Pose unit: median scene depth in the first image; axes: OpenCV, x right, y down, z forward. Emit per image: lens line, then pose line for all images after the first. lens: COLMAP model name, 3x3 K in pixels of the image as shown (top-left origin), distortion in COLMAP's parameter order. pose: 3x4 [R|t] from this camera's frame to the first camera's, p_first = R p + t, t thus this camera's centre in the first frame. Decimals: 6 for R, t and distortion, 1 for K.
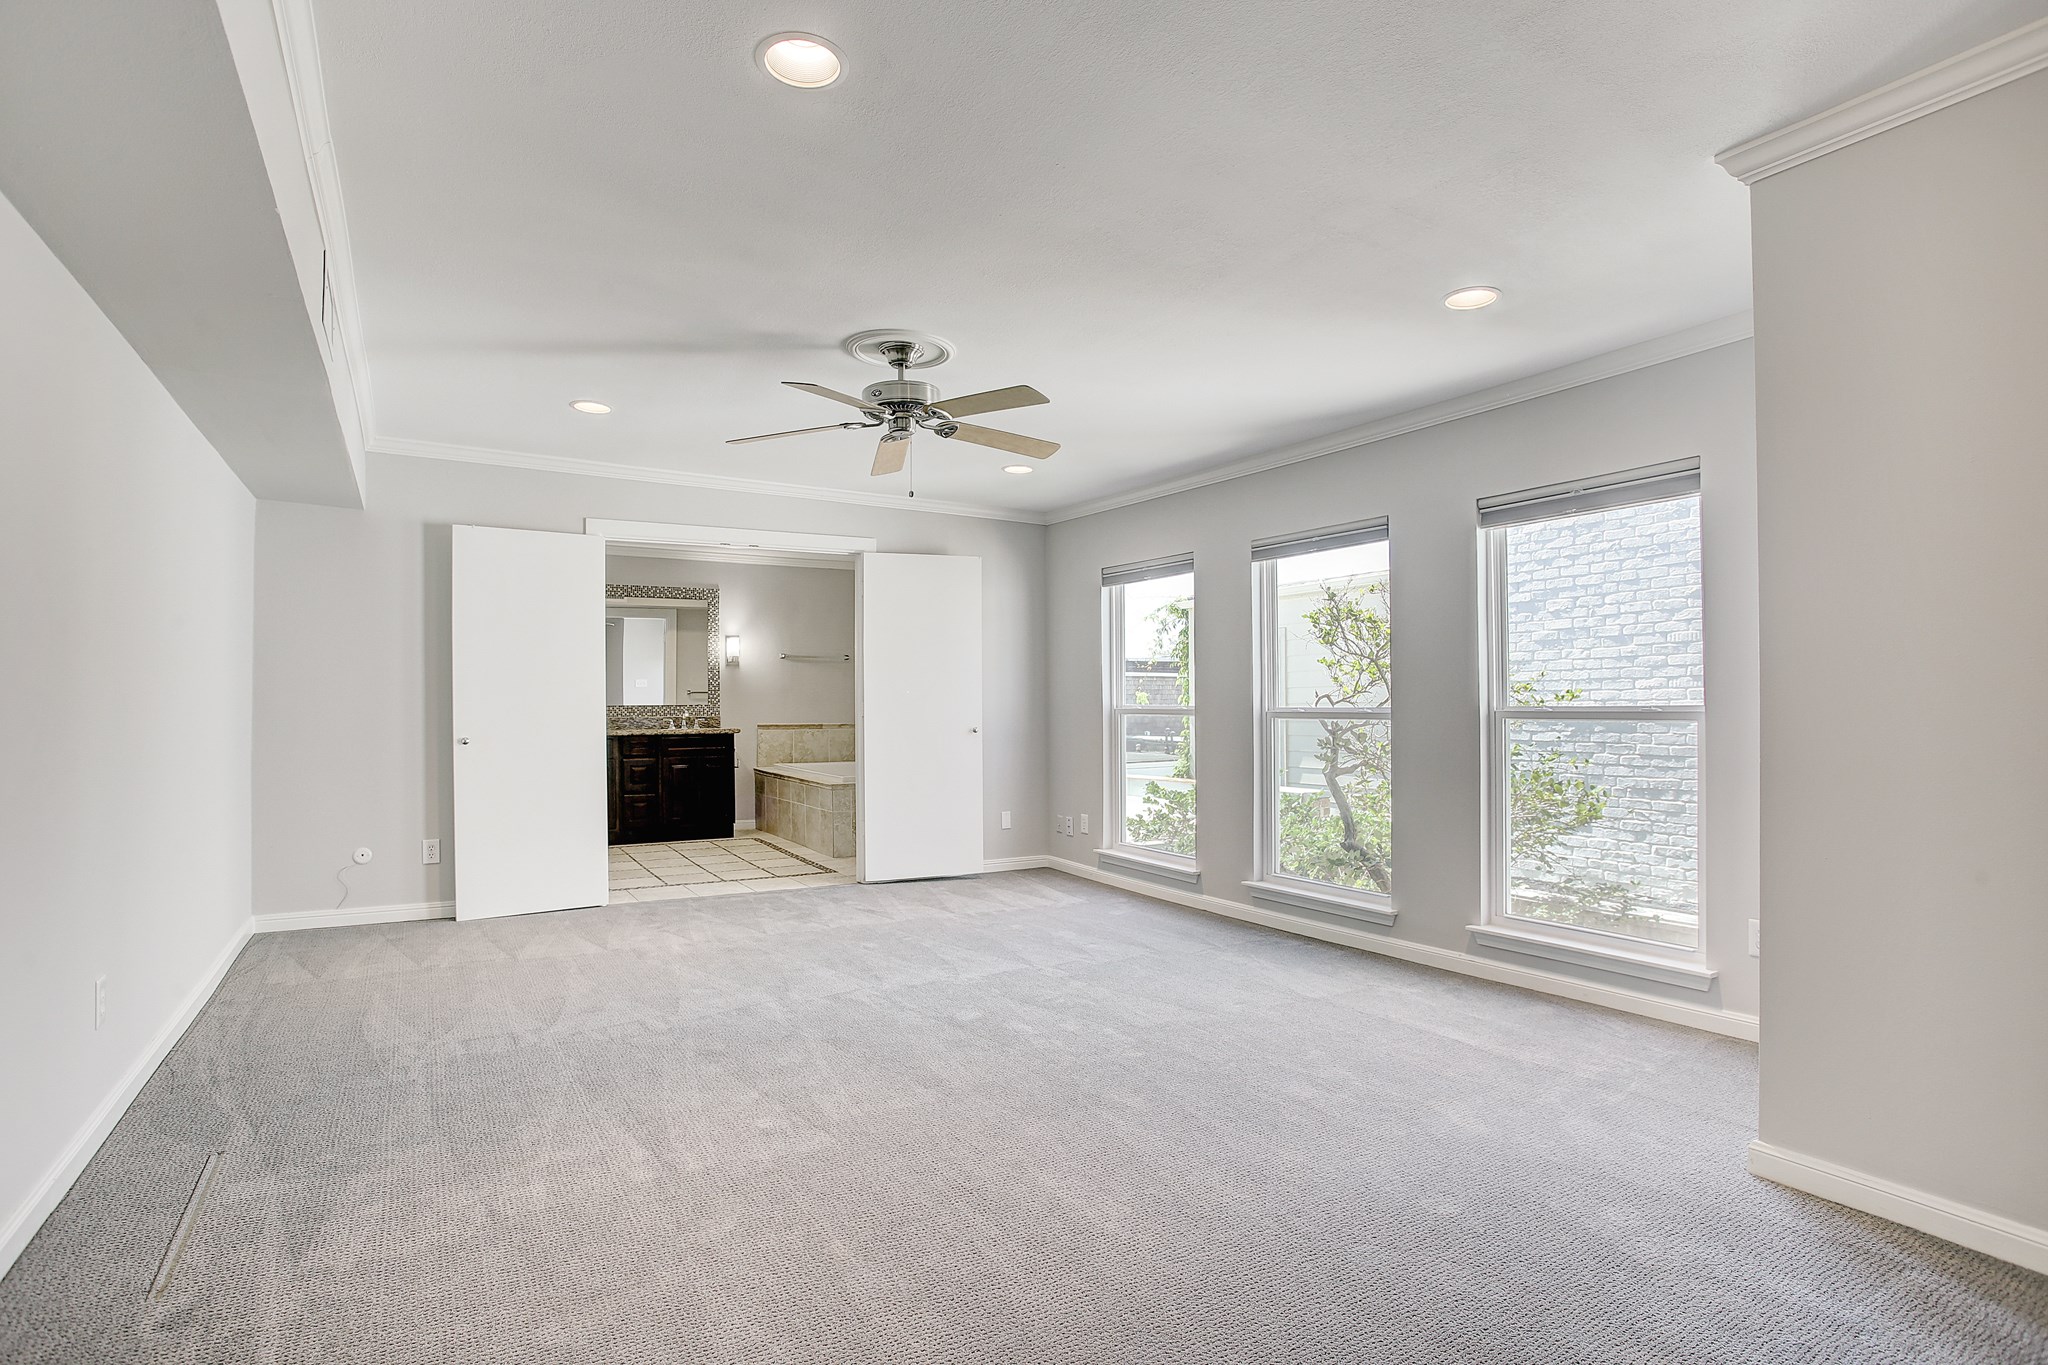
lens RADIAL K [[1024.8, 0, 1030.8], [0, 1024.8, 685.3], [0, 0, 1]] dist [-0.058225, 0.021288]
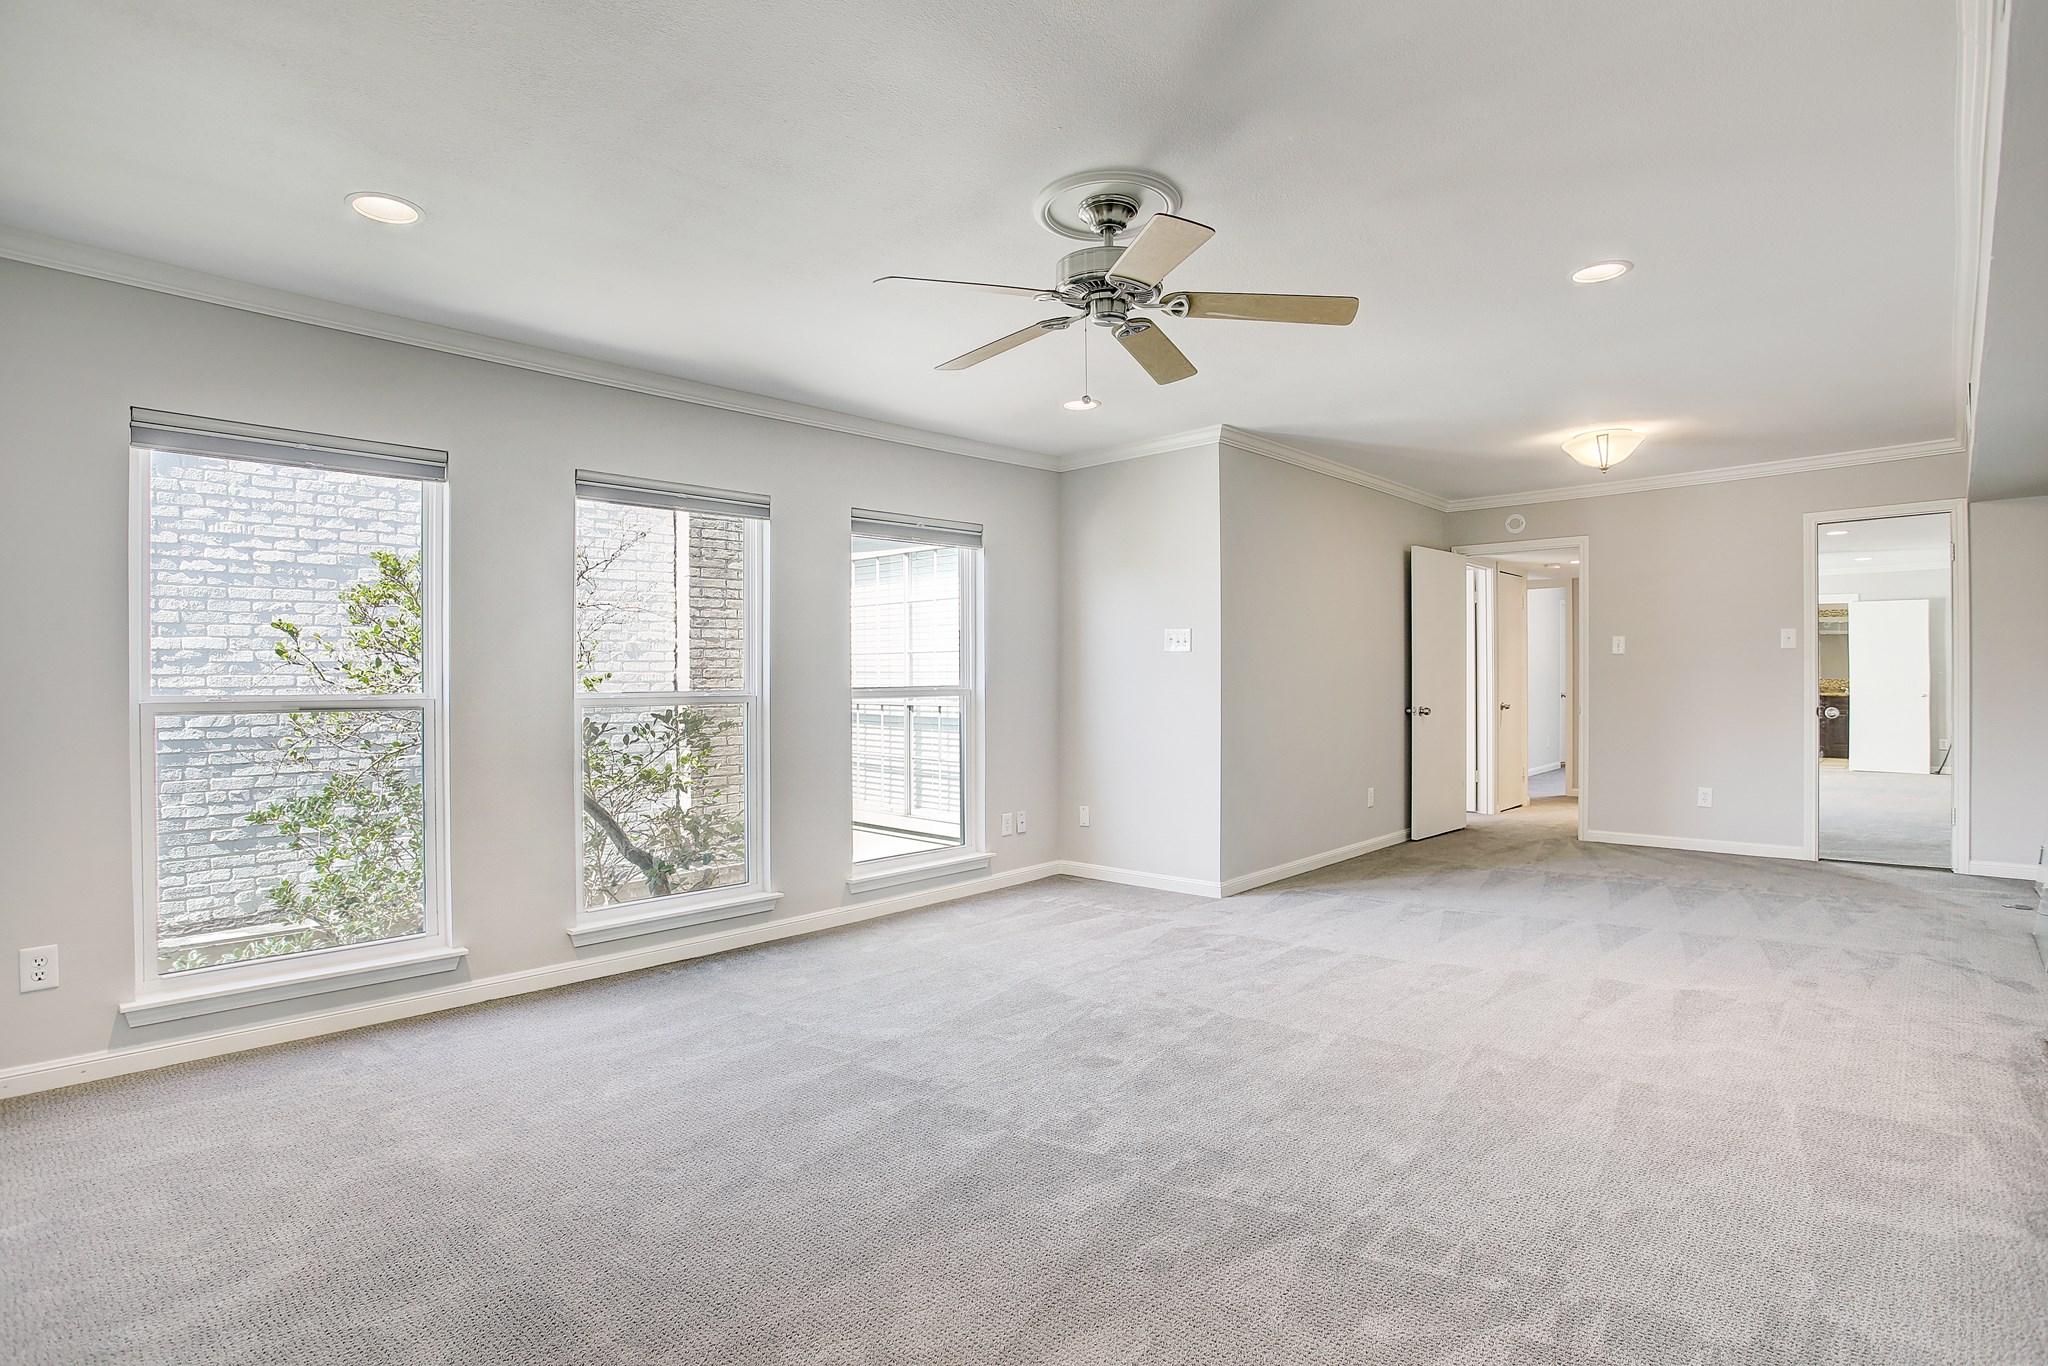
lens RADIAL K [[1024.8, 0, 1030.8], [0, 1024.8, 685.8], [0, 0, 1]] dist [-0.058225, 0.021288]
pose [[-0.266004, -0.000856, 0.963972, -0.384205], [-0.006528, 0.999978, -0.000914, 0.010214], [-0.963950, -0.006536, -0.266004, 0.580203]]
